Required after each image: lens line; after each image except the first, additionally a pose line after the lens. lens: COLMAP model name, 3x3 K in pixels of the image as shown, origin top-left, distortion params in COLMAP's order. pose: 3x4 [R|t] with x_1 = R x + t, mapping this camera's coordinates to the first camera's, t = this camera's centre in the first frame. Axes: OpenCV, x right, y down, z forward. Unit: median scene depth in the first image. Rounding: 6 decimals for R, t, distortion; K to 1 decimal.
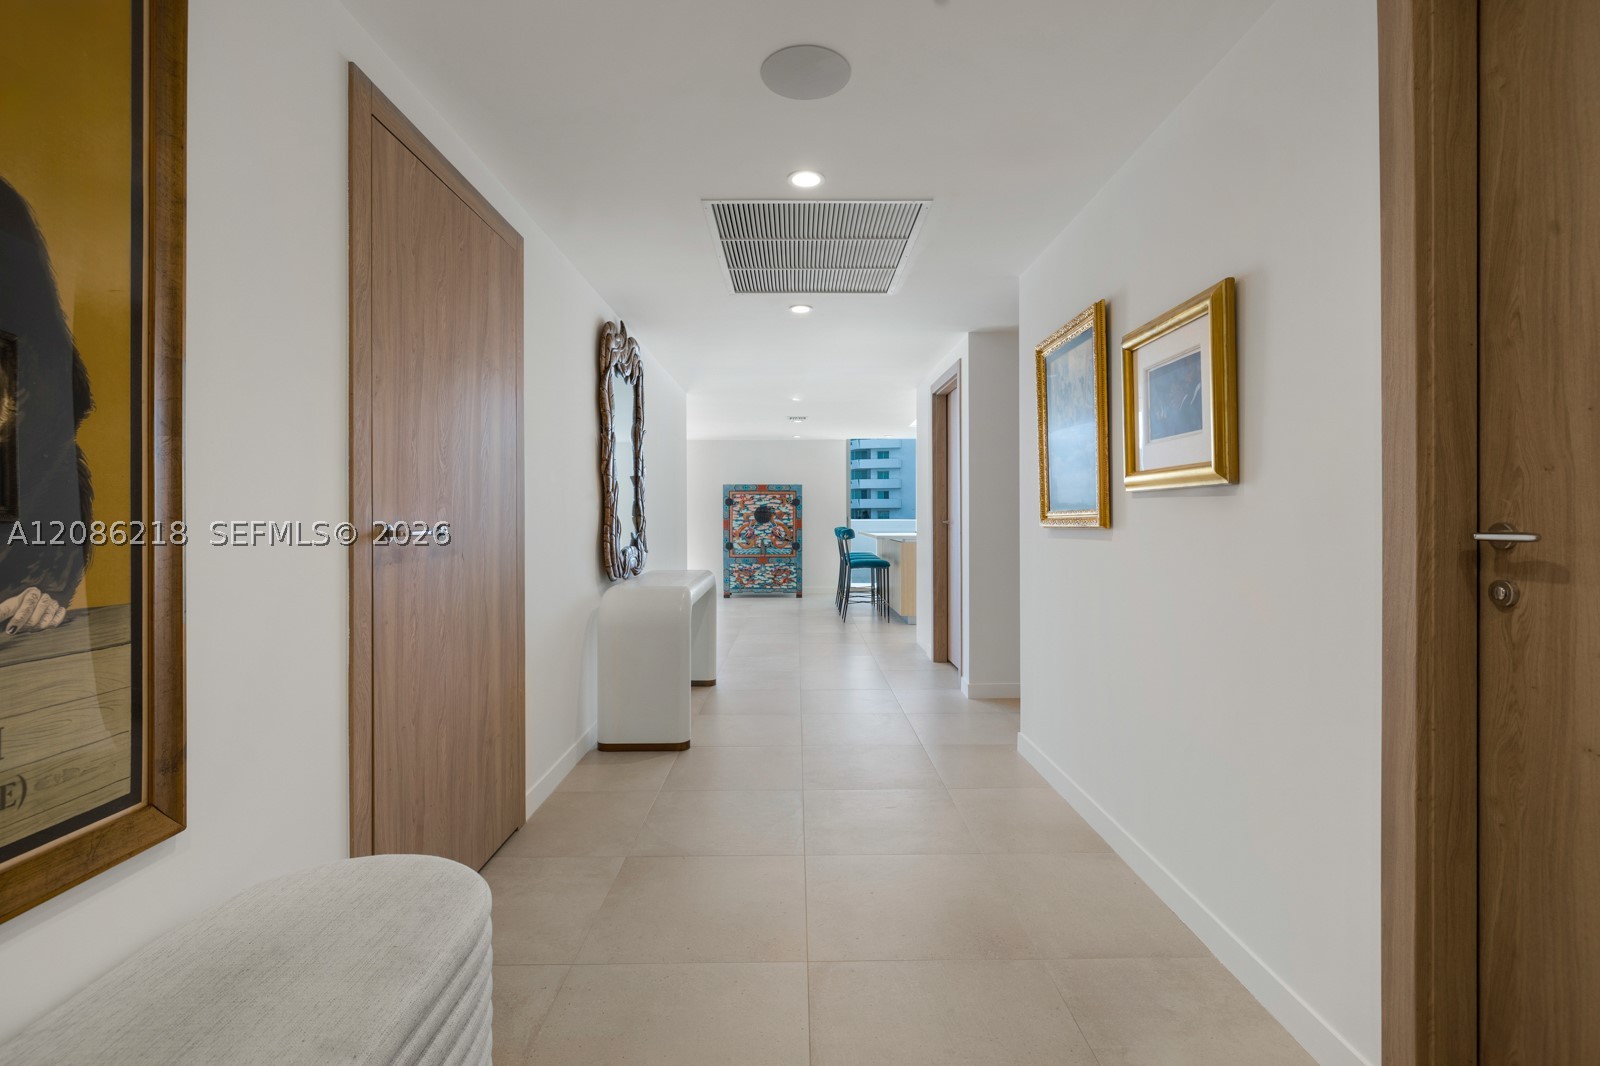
lens RADIAL K [[735.5, 0, 798.4], [0, 735.5, 525.3], [0, 0, 1]] dist [-0.002910, 0.000721]
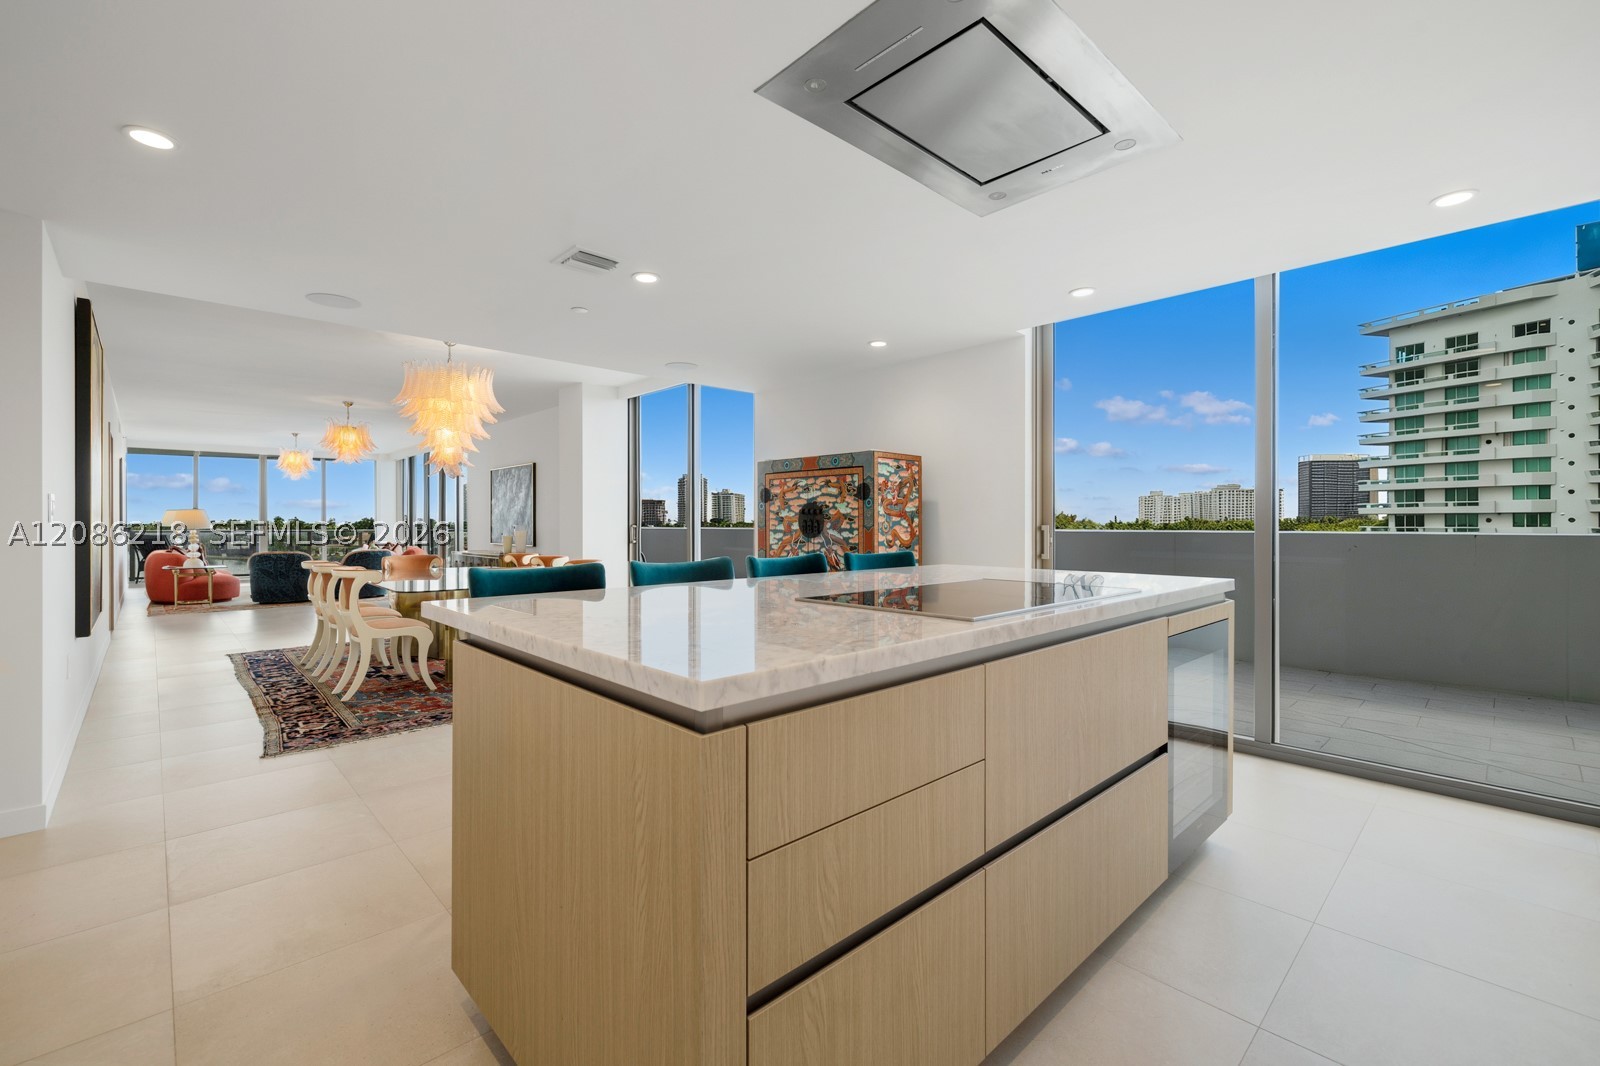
lens RADIAL K [[687.6, 0, 795.6], [0, 687.6, 525.2], [0, 0, 1]] dist [0.010669, -0.000165]
pose [[0.680950, 0.004466, -0.732316, 0.271698], [-0.003950, 0.999989, 0.002426, -0.011966], [0.732319, 0.001240, 0.680961, 0.688418]]
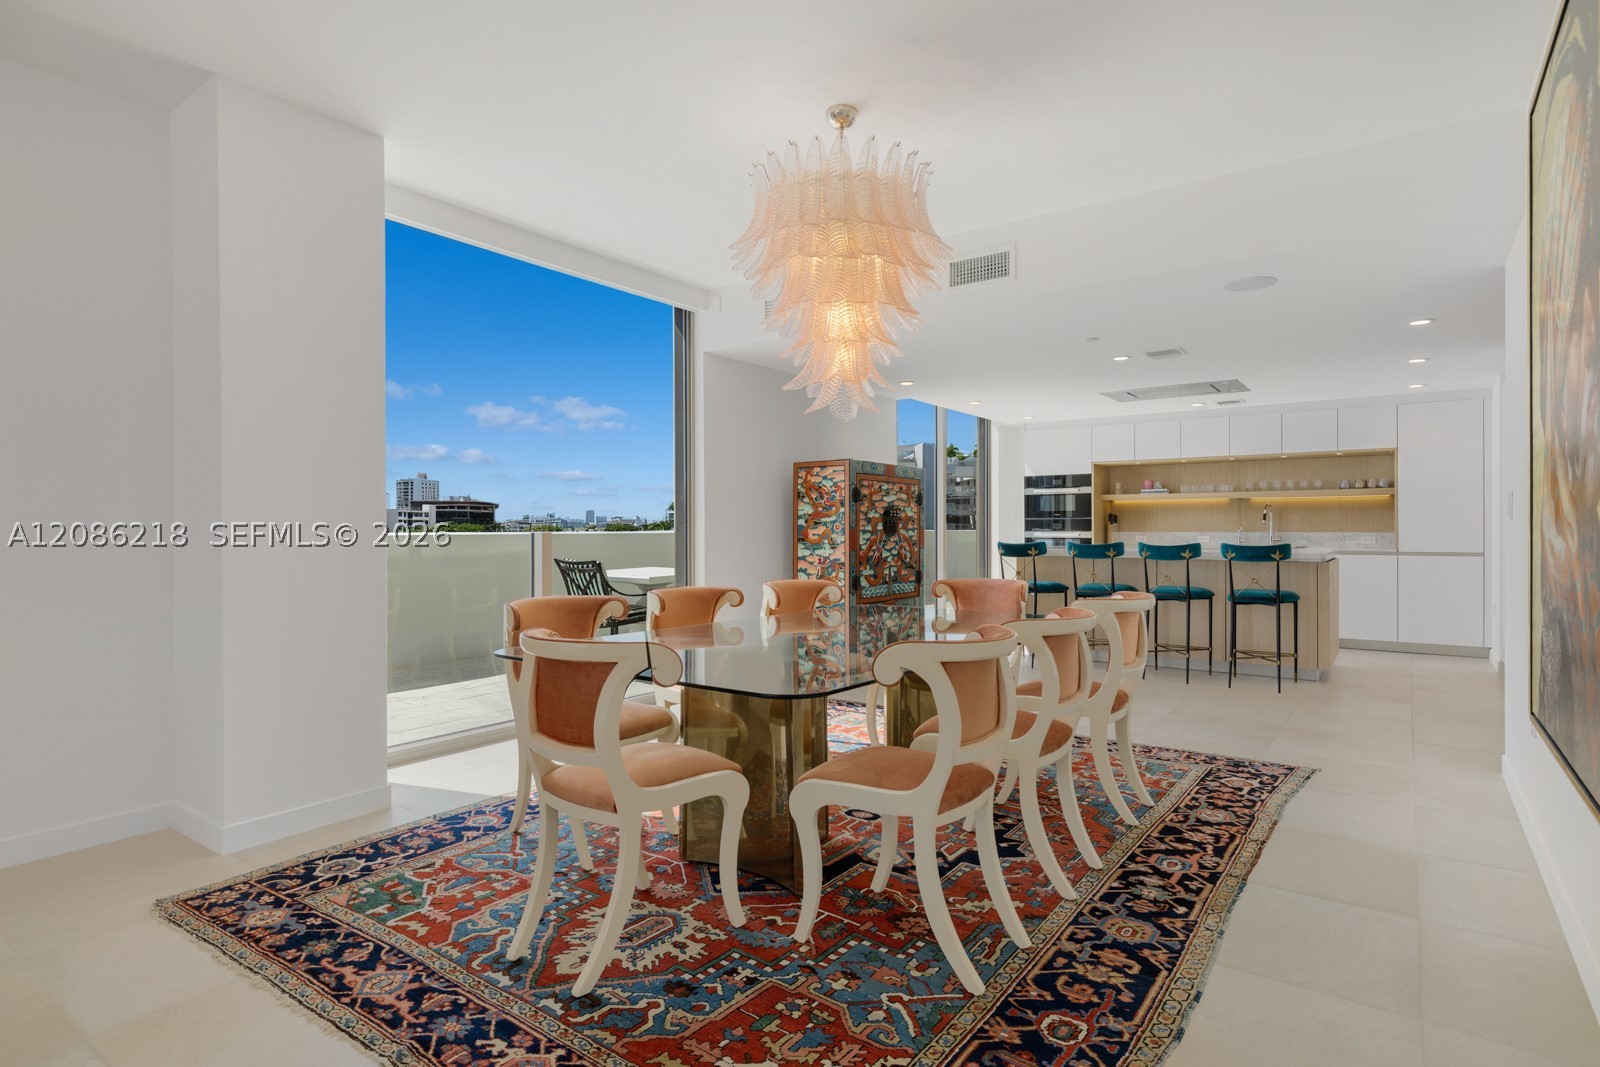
lens RADIAL K [[833.7, 0, 805.4], [0, 833.7, 538.4], [0, 0, 1]] dist [0.004135, -0.001015]
pose [[0.586331, -0.008224, 0.810030, -0.574148], [0.004867, 0.999966, 0.006629, -0.006024], [-0.810057, 0.000056, 0.586351, 0.694905]]
